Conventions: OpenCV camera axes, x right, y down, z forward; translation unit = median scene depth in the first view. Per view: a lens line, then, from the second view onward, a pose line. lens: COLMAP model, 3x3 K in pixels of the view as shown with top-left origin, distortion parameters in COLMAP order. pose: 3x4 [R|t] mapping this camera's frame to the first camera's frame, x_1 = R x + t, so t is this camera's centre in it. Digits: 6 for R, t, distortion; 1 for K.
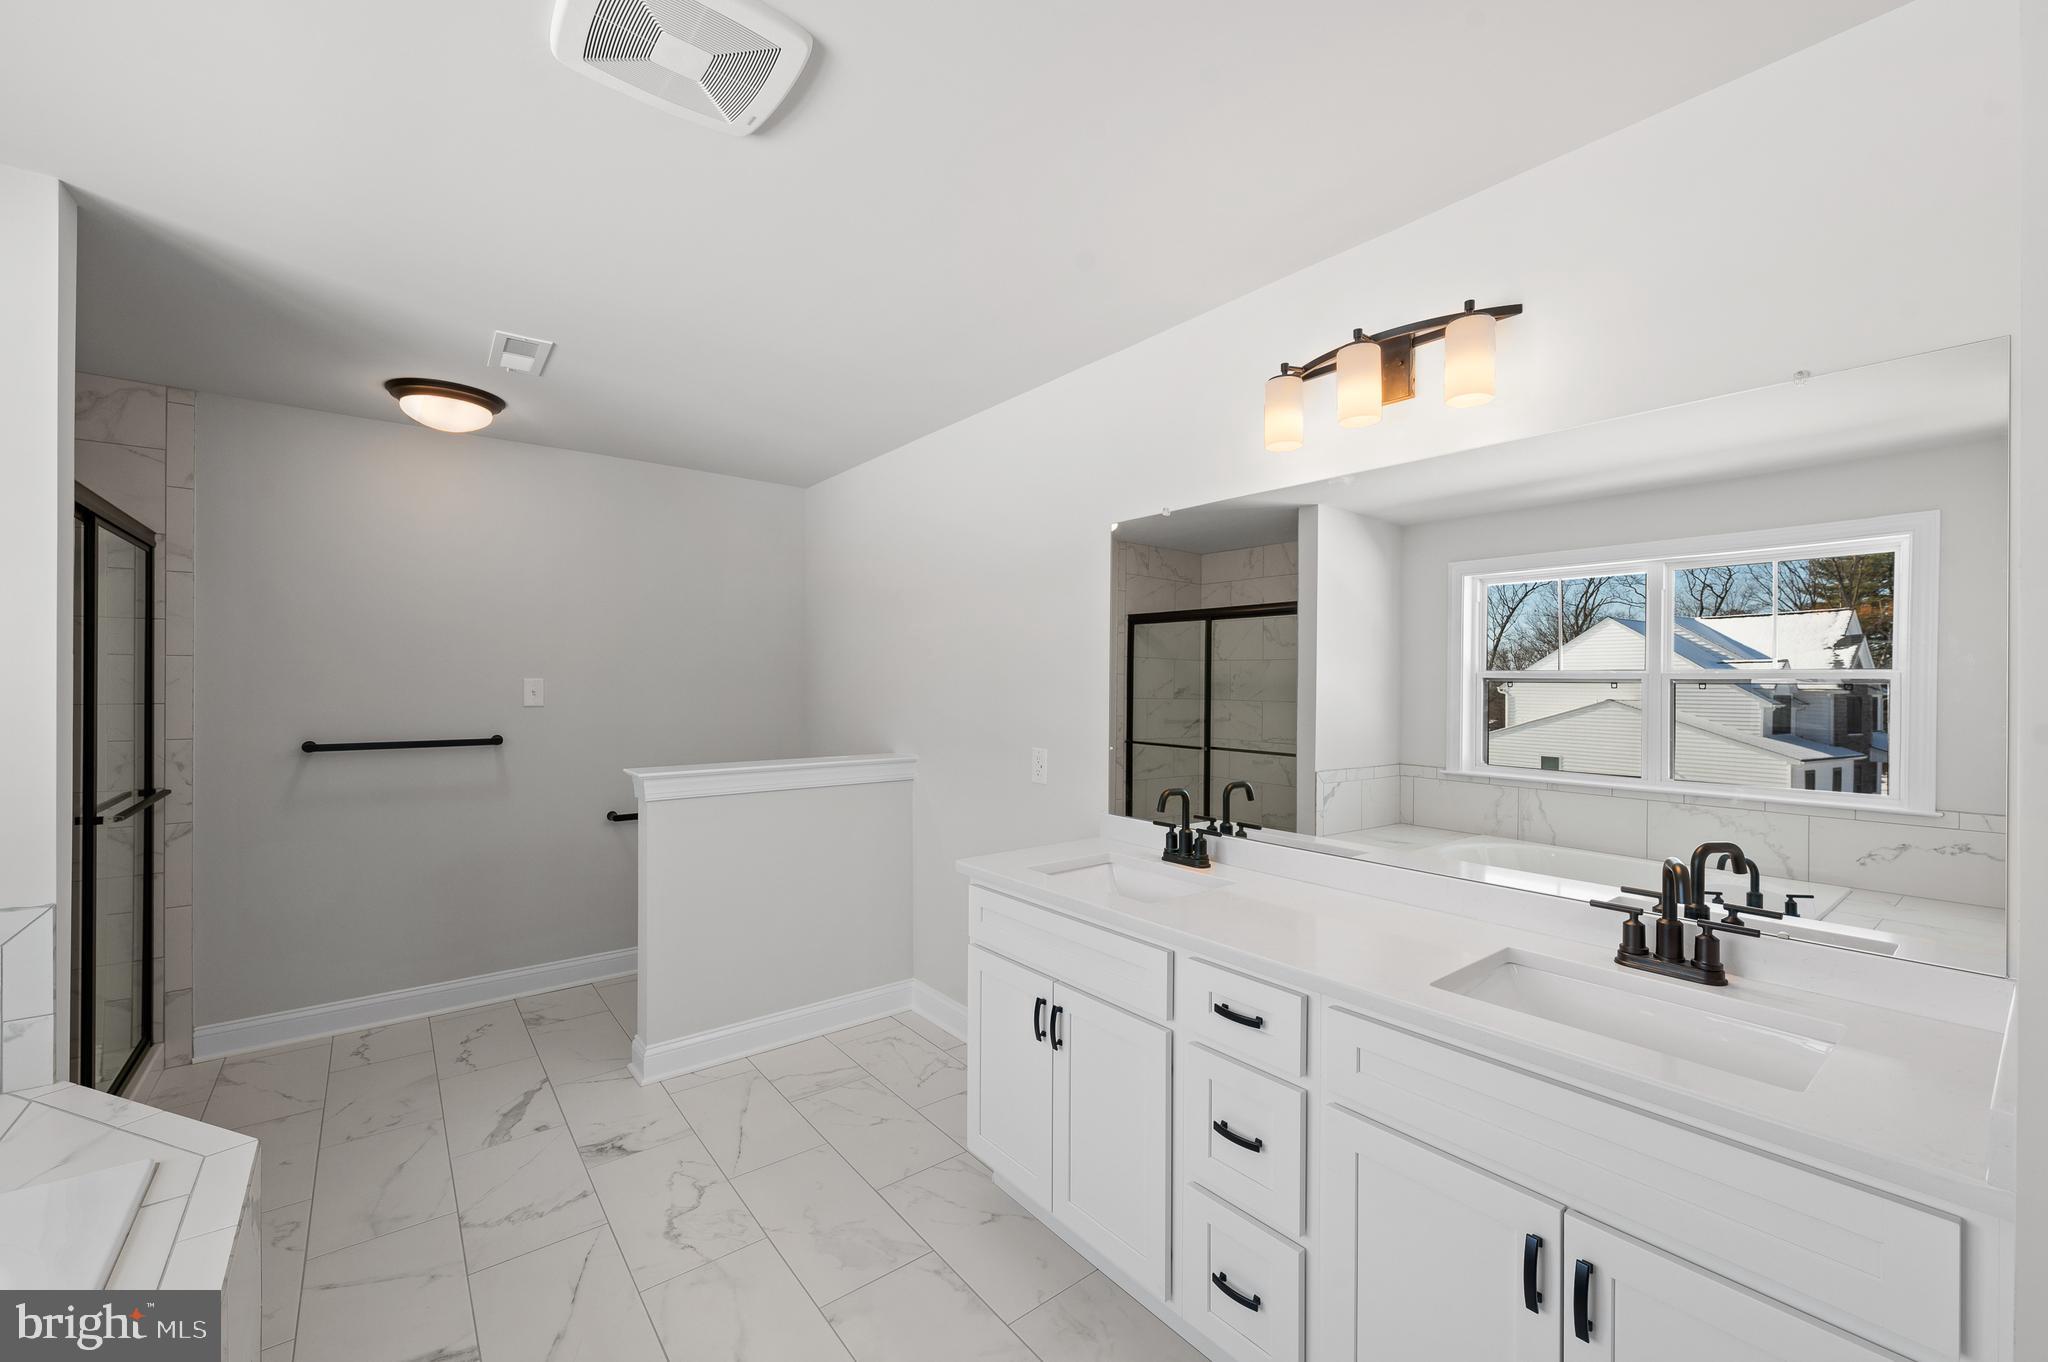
lens RADIAL K [[826.0, 0, 1034.4], [0, 826.0, 680.3], [0, 0, 1]] dist [-0.001355, 0.000329]
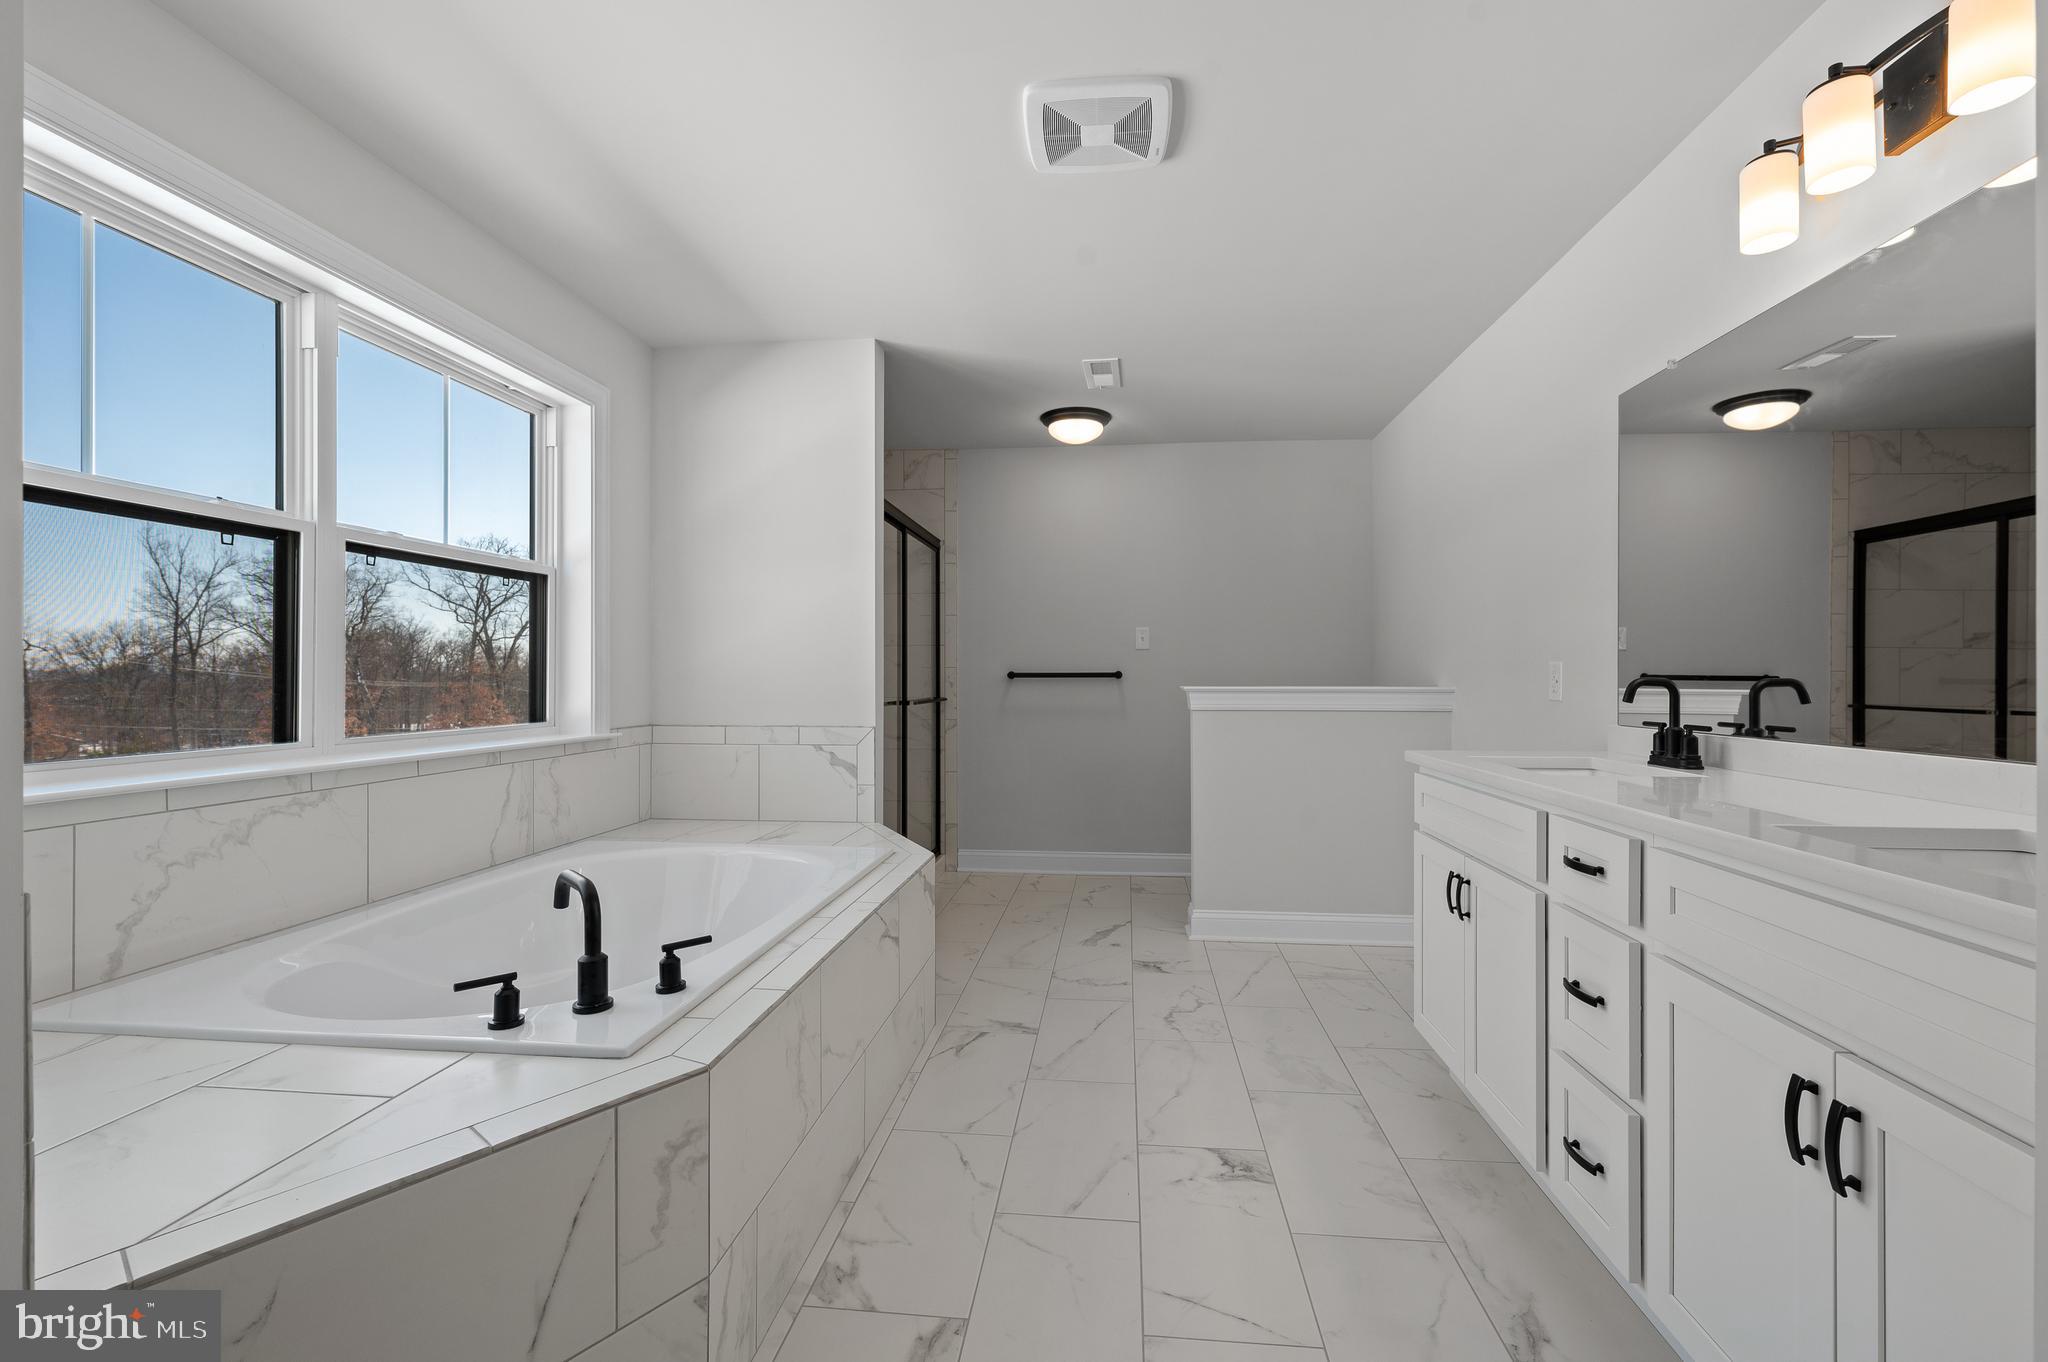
lens RADIAL K [[858.4, 0, 1032.6], [0, 858.4, 675.6], [0, 0, 1]] dist [-0.002434, -0.000080]
pose [[0.709417, -0.006383, -0.704760, 0.312597], [0.002234, 0.999974, -0.006808, 0.122161], [0.704786, 0.003255, 0.709413, -0.092103]]
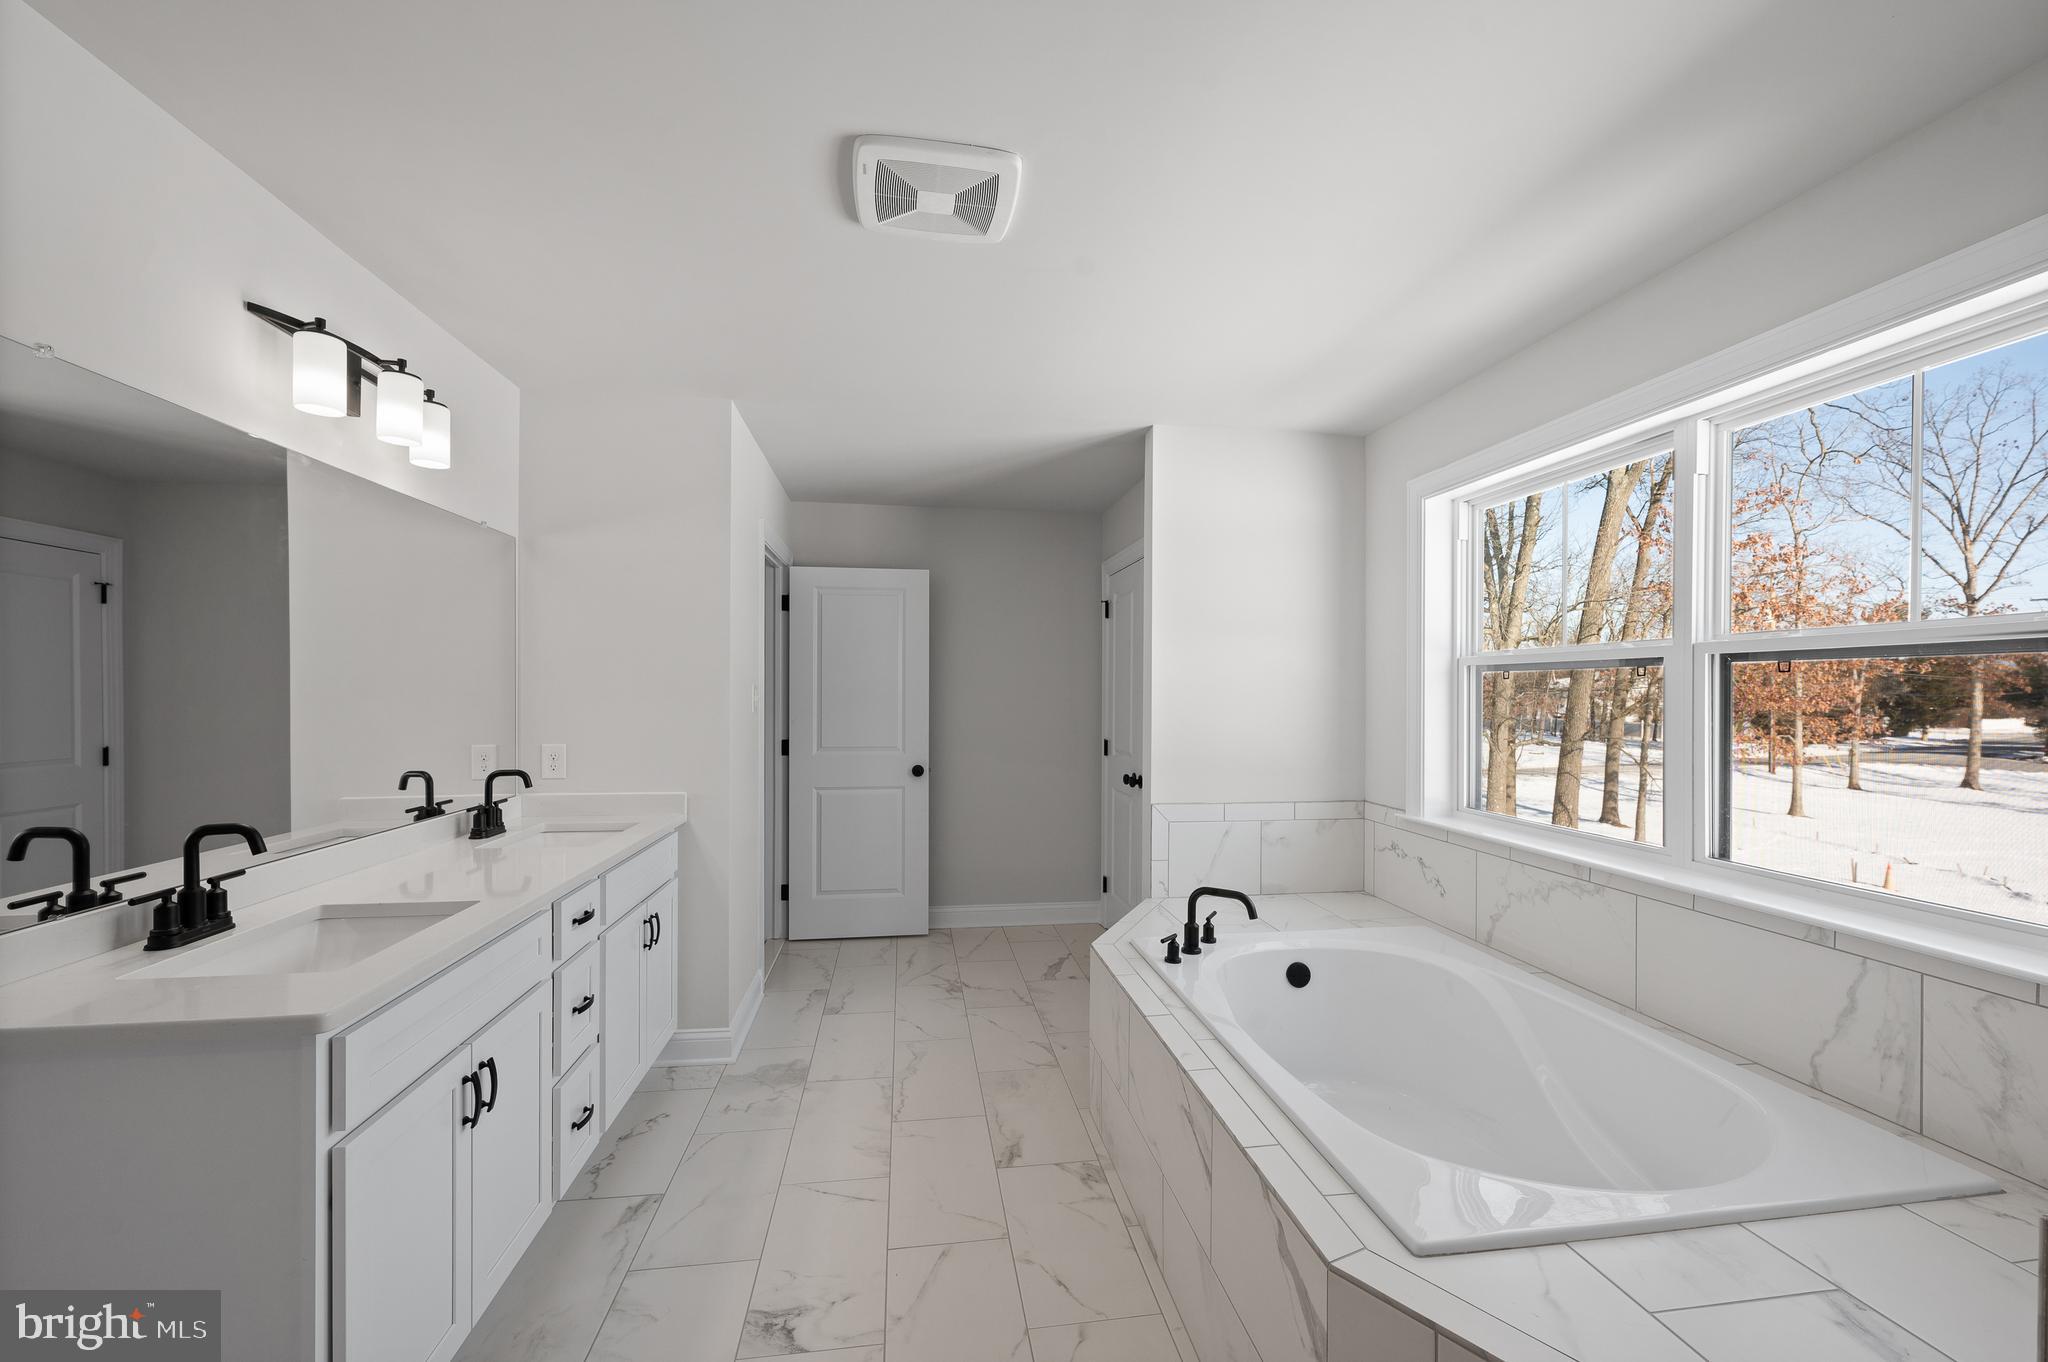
lens RADIAL K [[826.0, 0, 1034.4], [0, 826.0, 680.3], [0, 0, 1]] dist [-0.001355, 0.000329]
pose [[-0.865833, -0.002333, 0.500327, -0.691541], [-0.010165, 0.999865, -0.012928, 0.013009], [-0.500229, -0.016280, -0.865740, 1.157596]]
